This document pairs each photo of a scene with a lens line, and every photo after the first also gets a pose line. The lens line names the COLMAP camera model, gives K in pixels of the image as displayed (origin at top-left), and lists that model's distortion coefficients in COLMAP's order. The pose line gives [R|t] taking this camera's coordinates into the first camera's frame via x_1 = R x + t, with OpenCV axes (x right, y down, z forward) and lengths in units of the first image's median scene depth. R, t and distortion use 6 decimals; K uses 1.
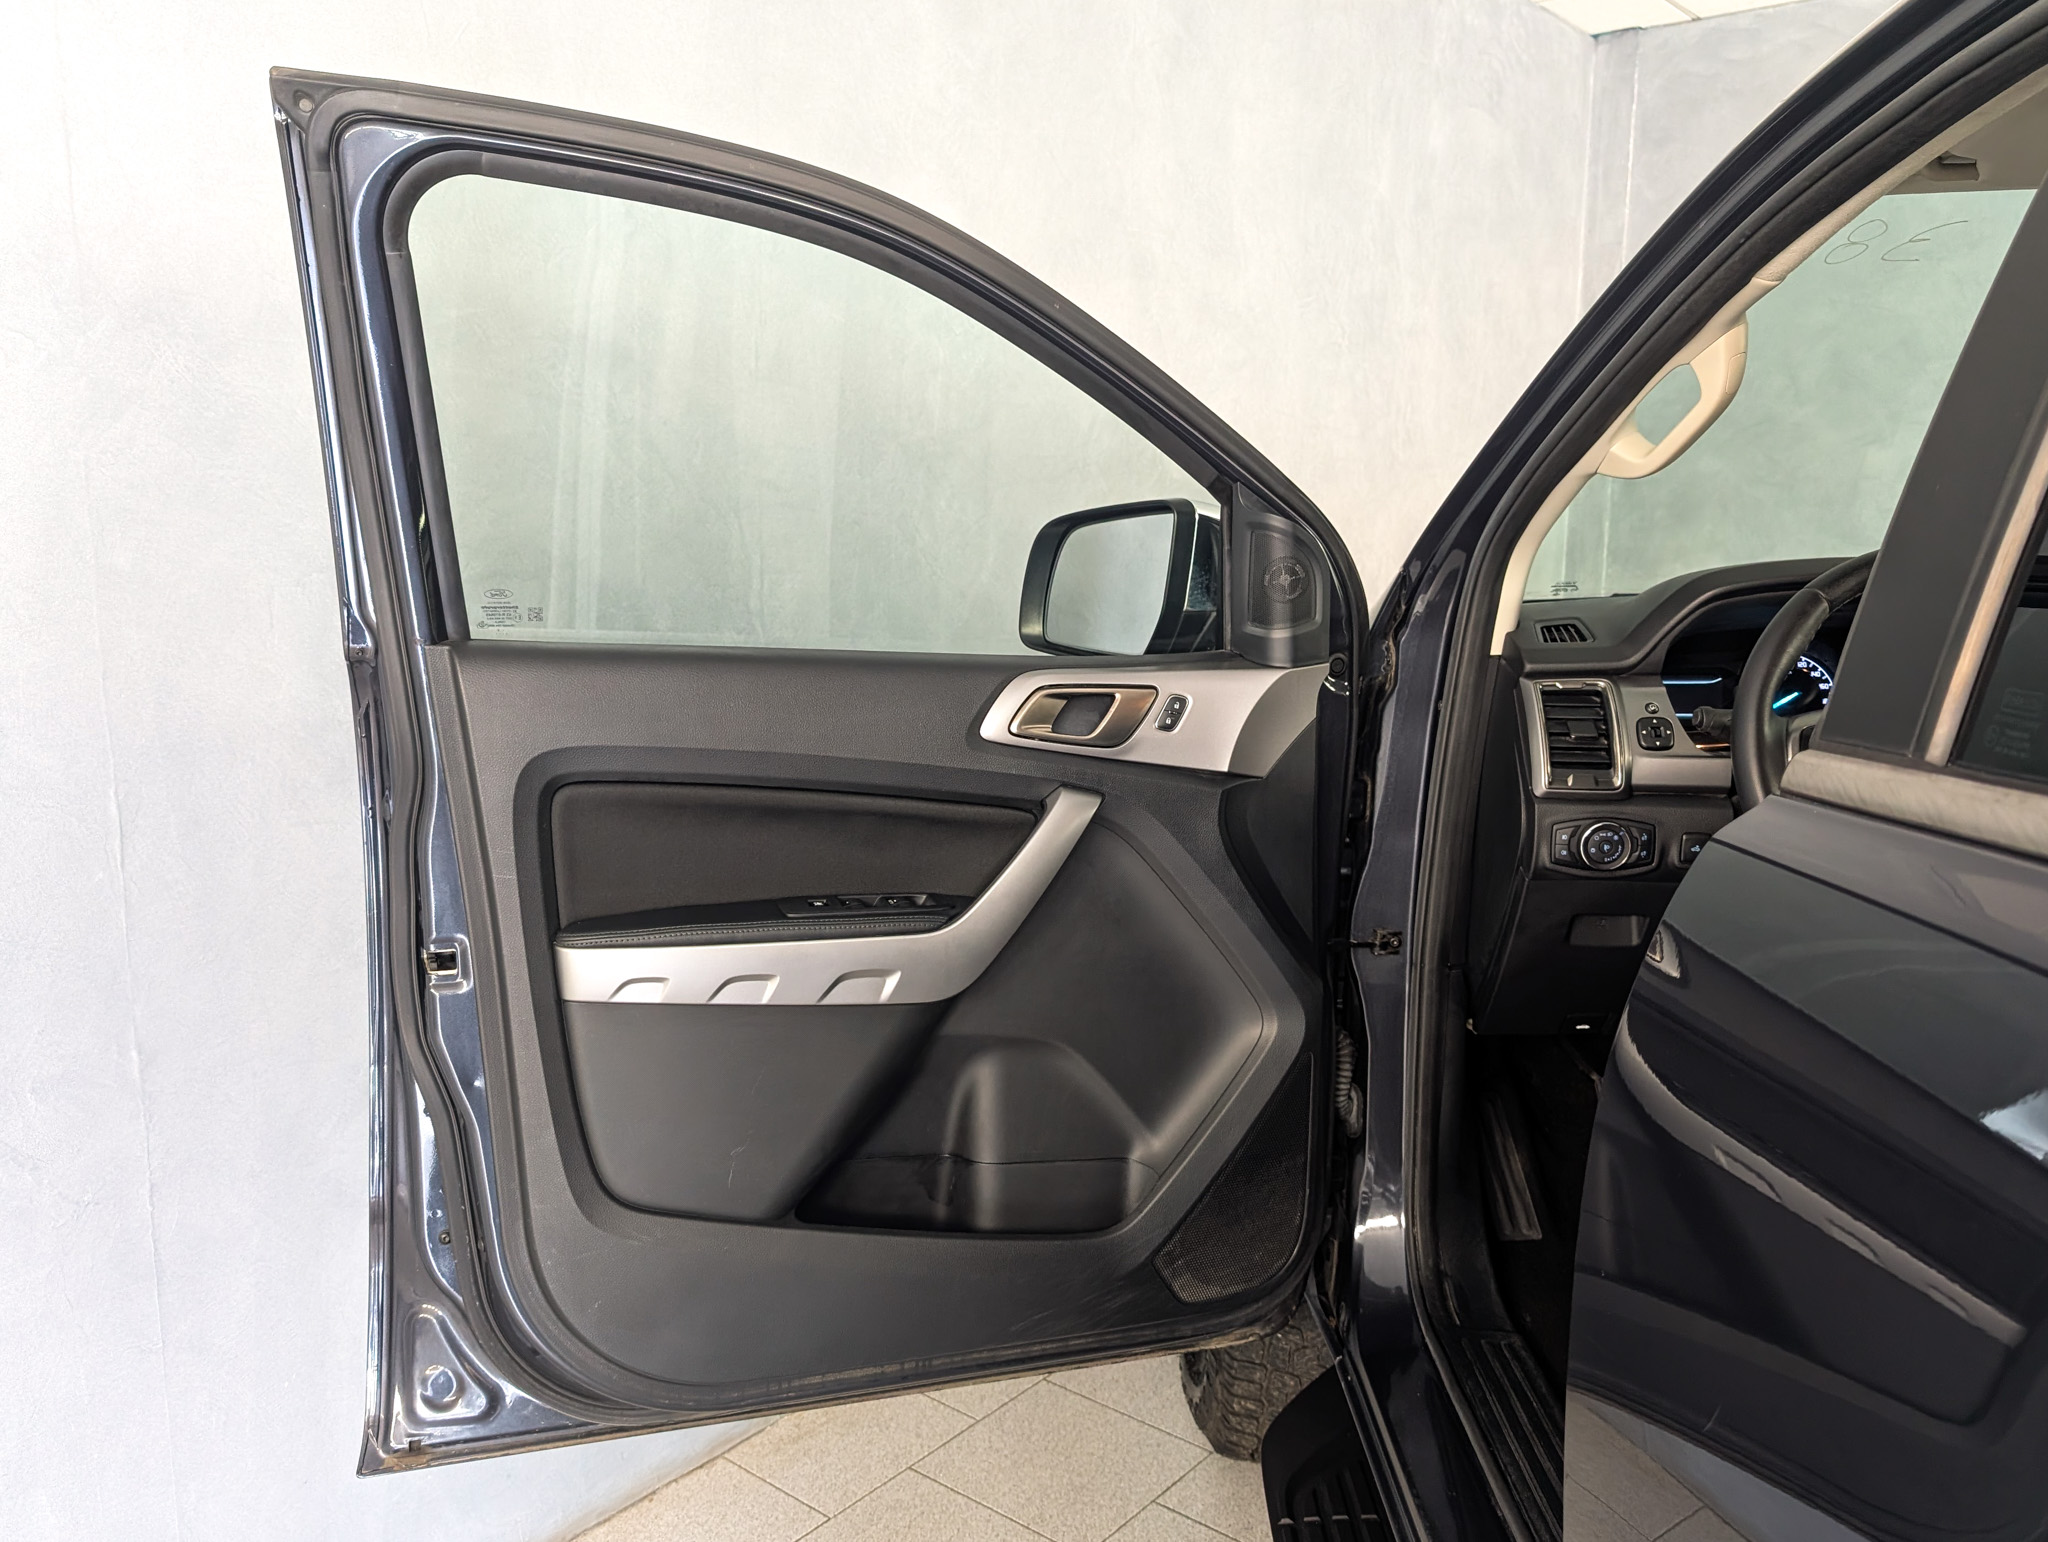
lens RADIAL K [[1619.5, 0, 983.4], [0, 1619.5, 777.5], [0, 0, 1]] dist [0.006485, -0.014537]
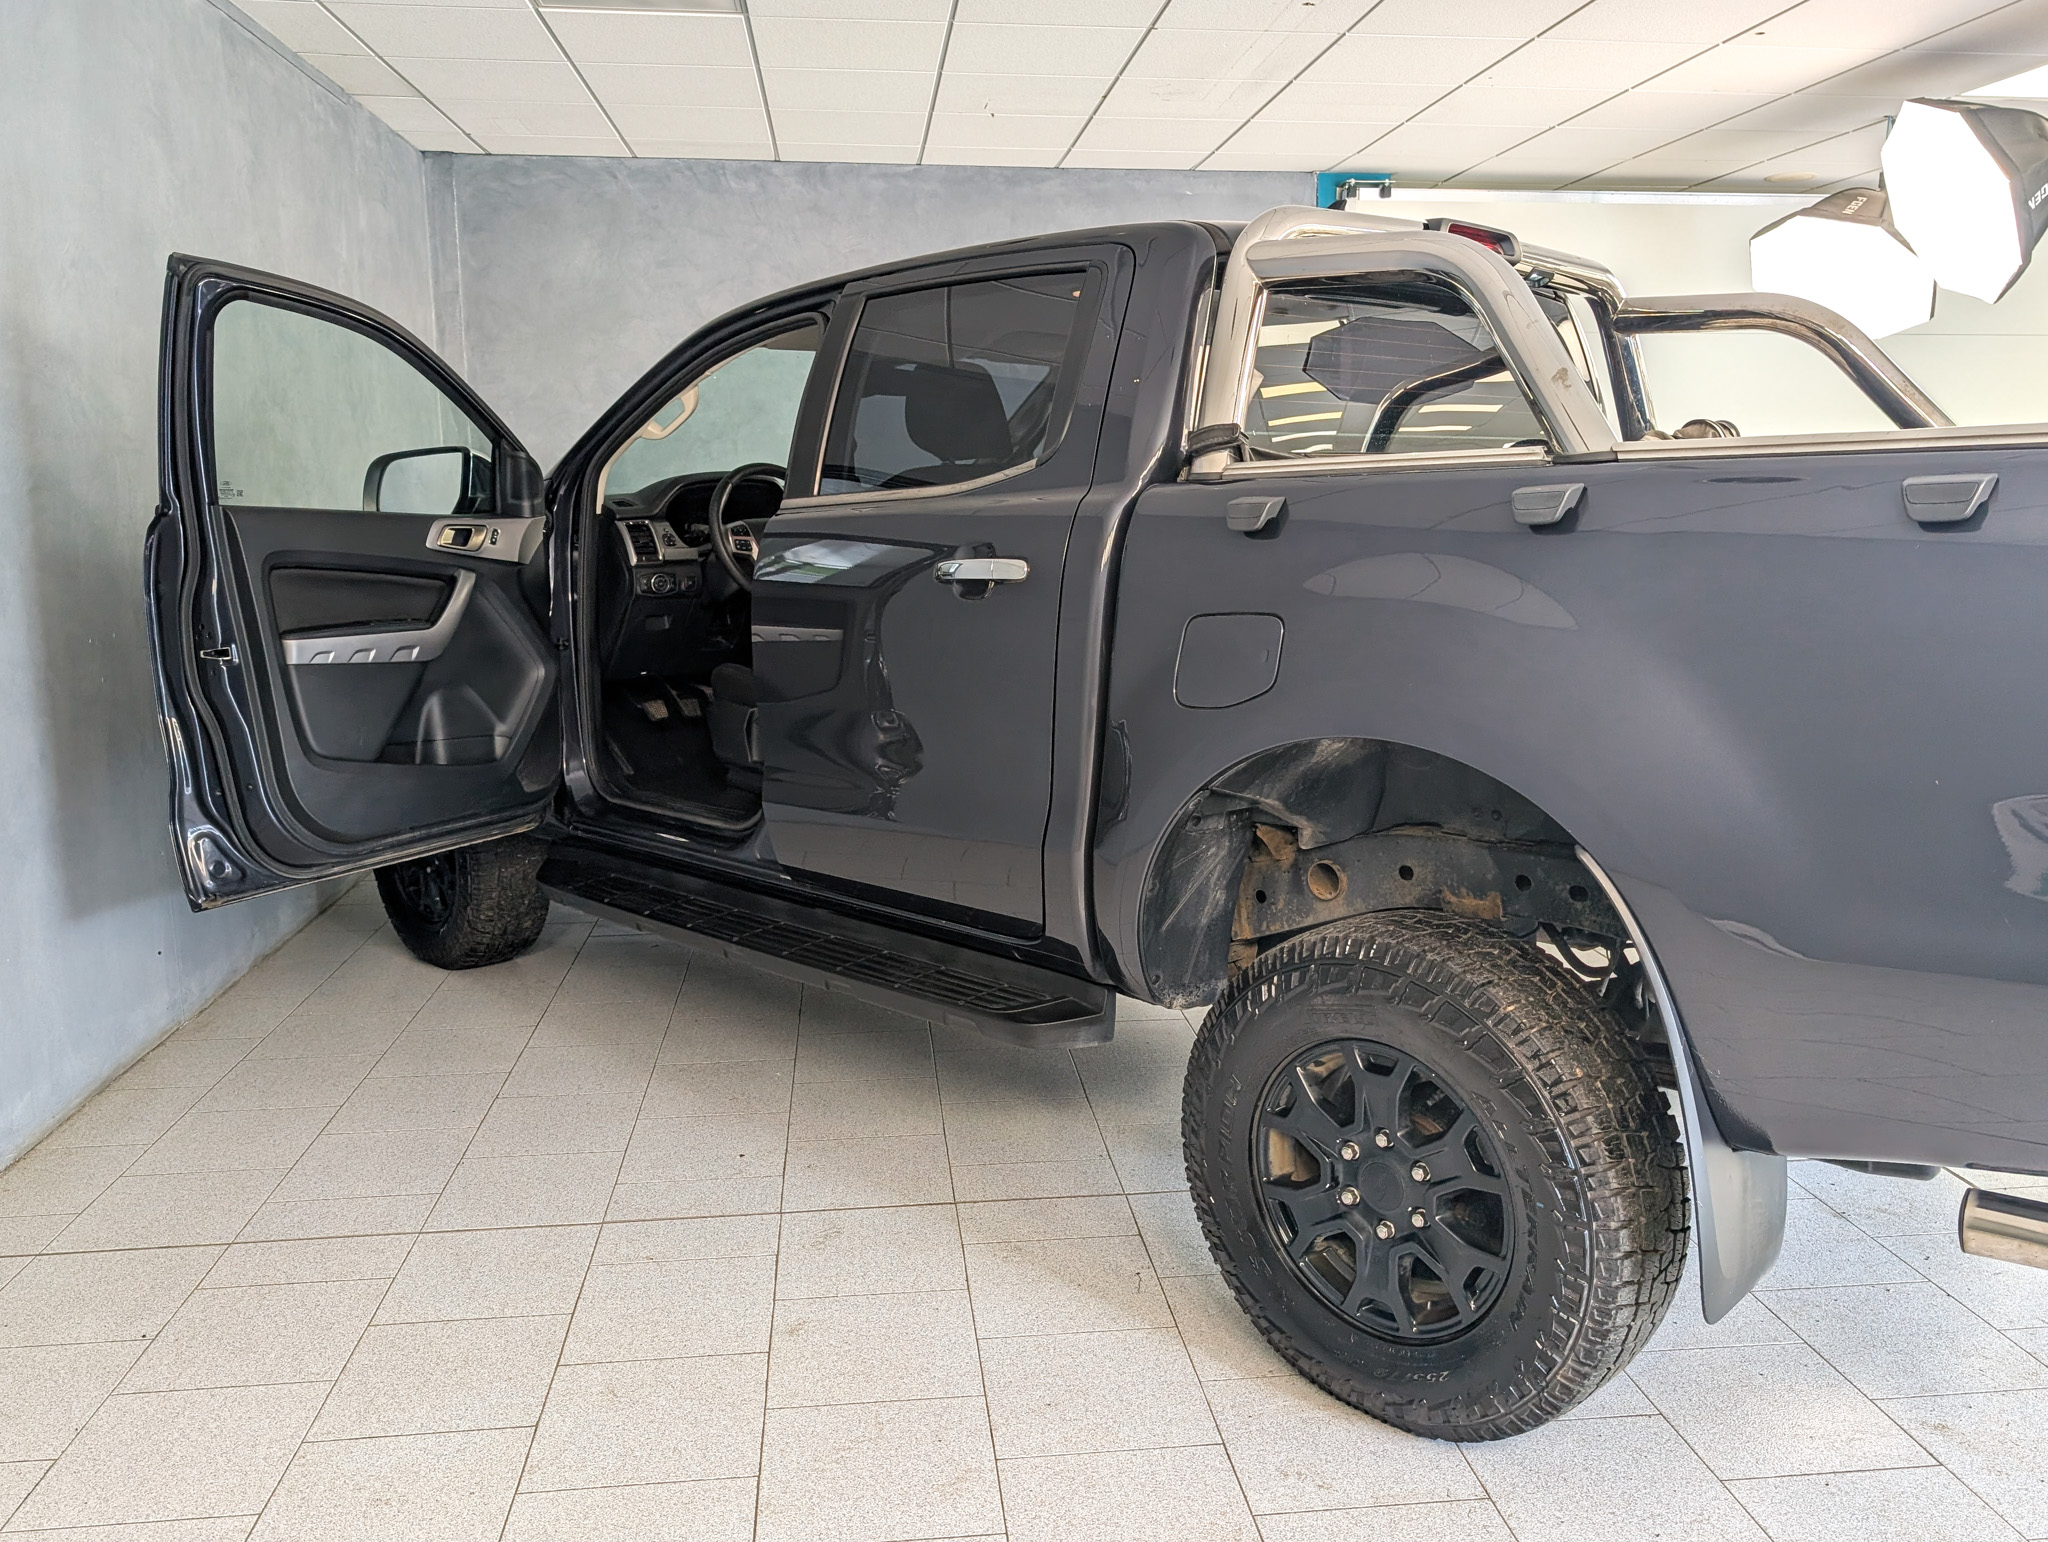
lens RADIAL K [[1518.8, 0, 1006.8], [0, 1518.8, 762.7], [0, 0, 1]] dist [0.047558, -0.052462]
pose [[0.691034, -0.134267, 0.710243, -0.979250], [0.123482, 0.990081, 0.067027, 0.226109], [-0.712197, 0.041384, 0.700759, -1.064501]]
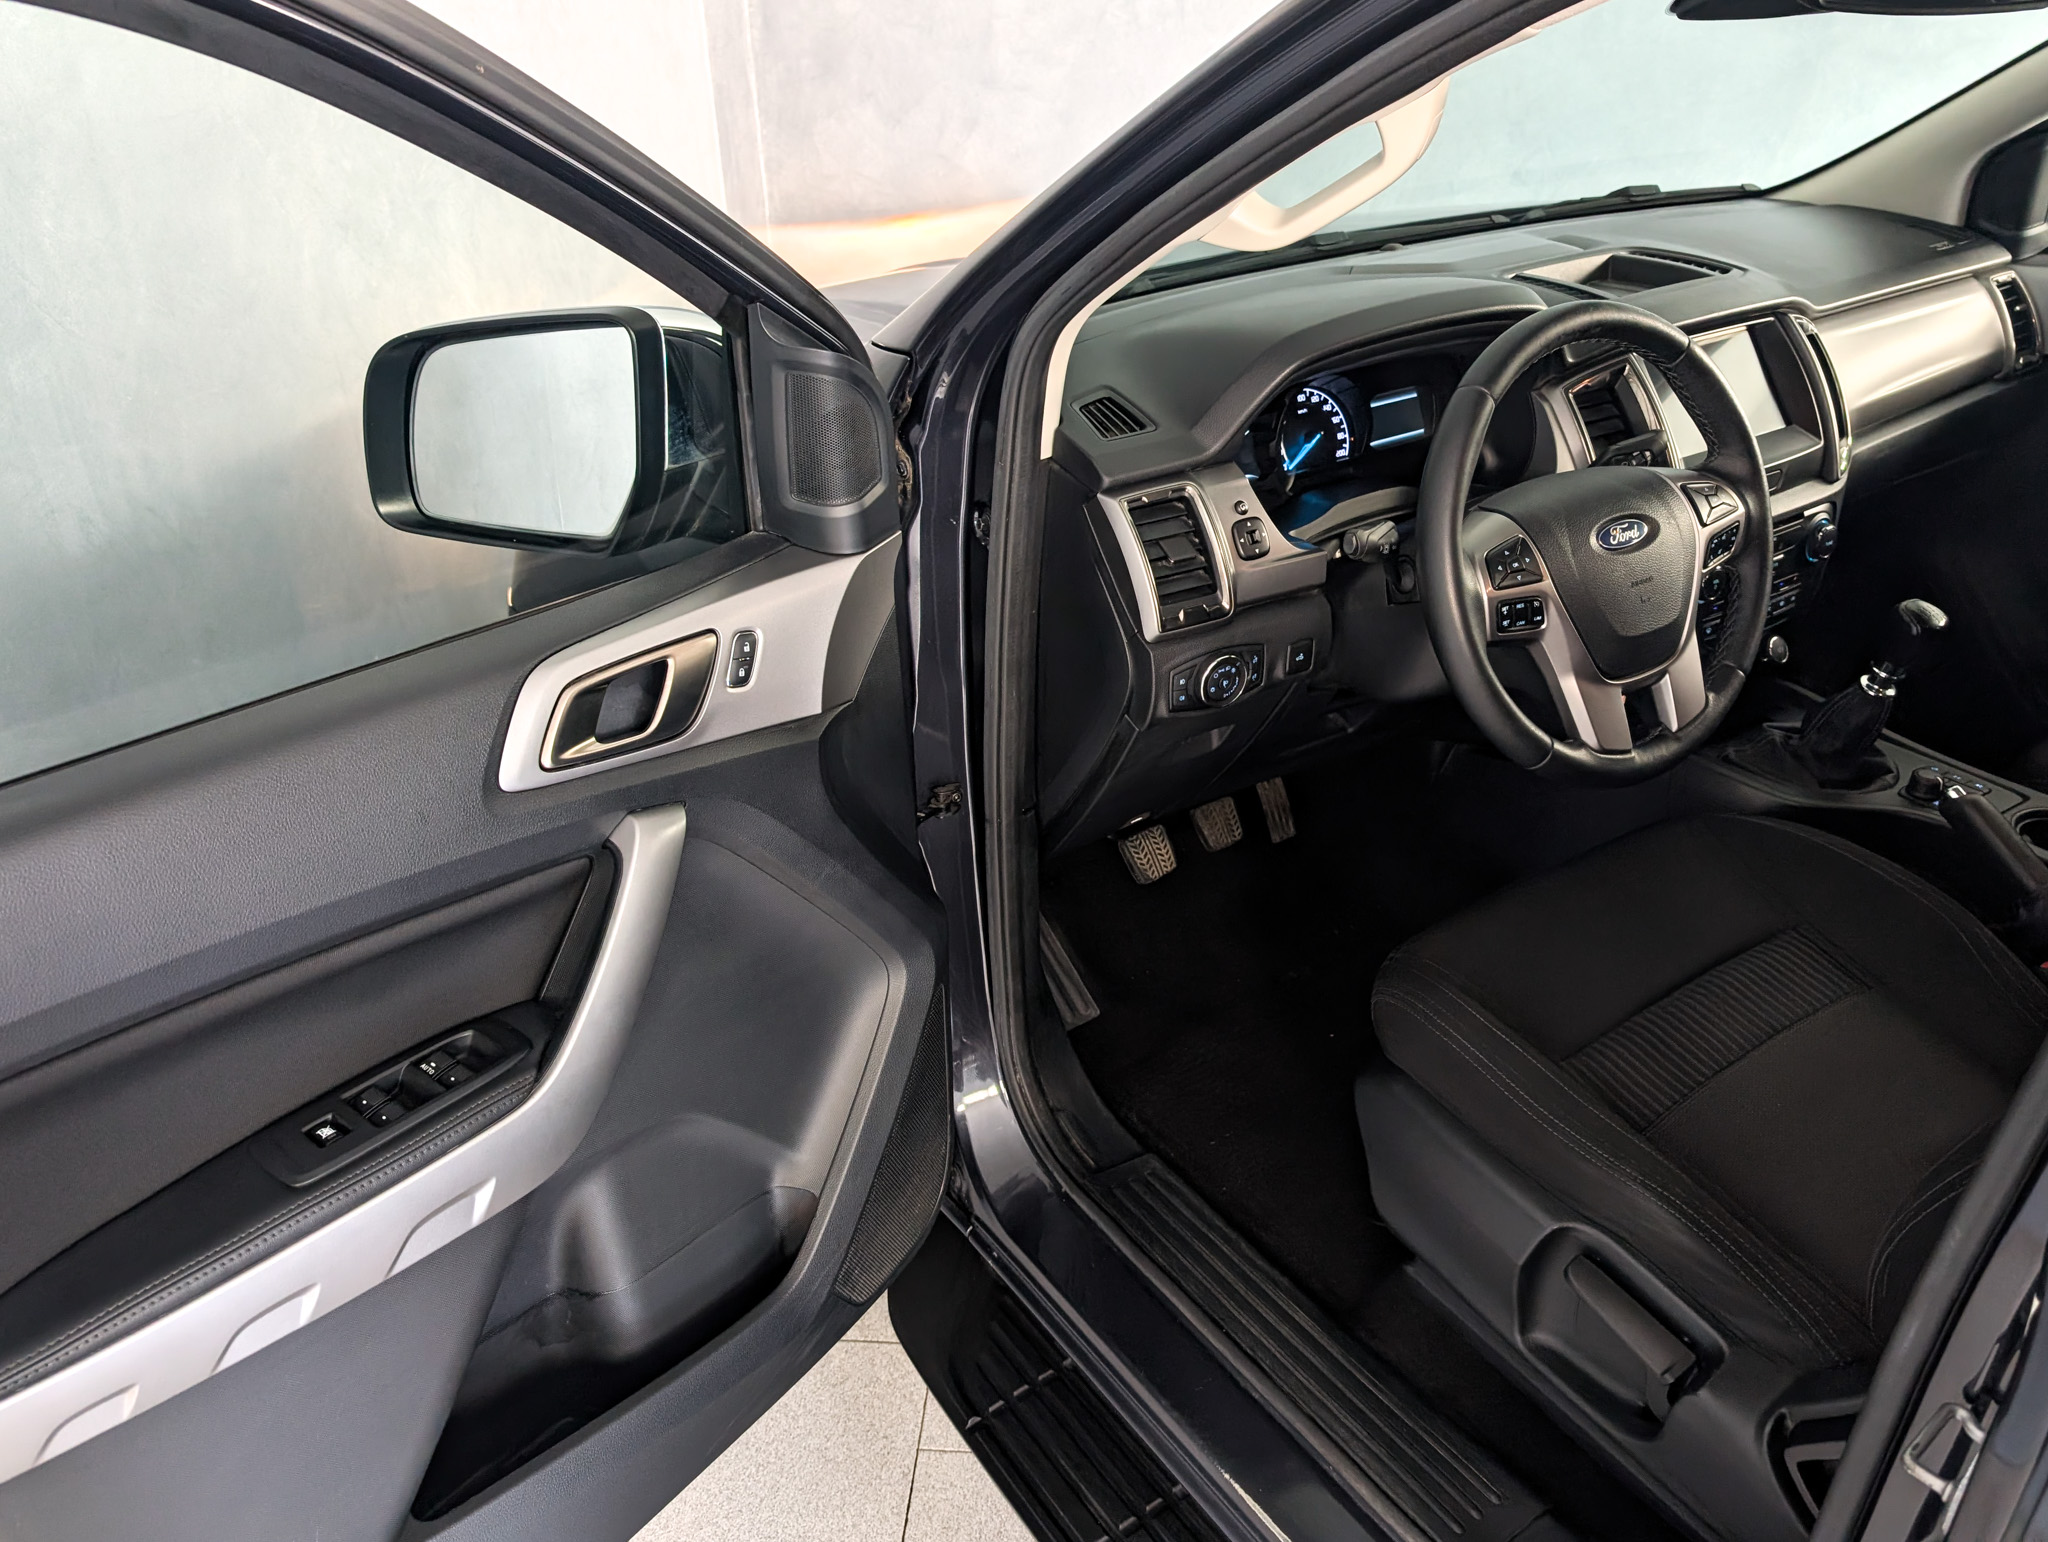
lens RADIAL K [[1518.8, 0, 1010.3], [0, 1518.8, 788.4], [0, 0, 1]] dist [0.047558, -0.052462]
pose [[0.820422, -0.300461, 0.486447, -0.125431], [0.131261, 0.927045, 0.351223, -0.203605], [-0.556487, -0.224300, 0.800007, 0.385701]]
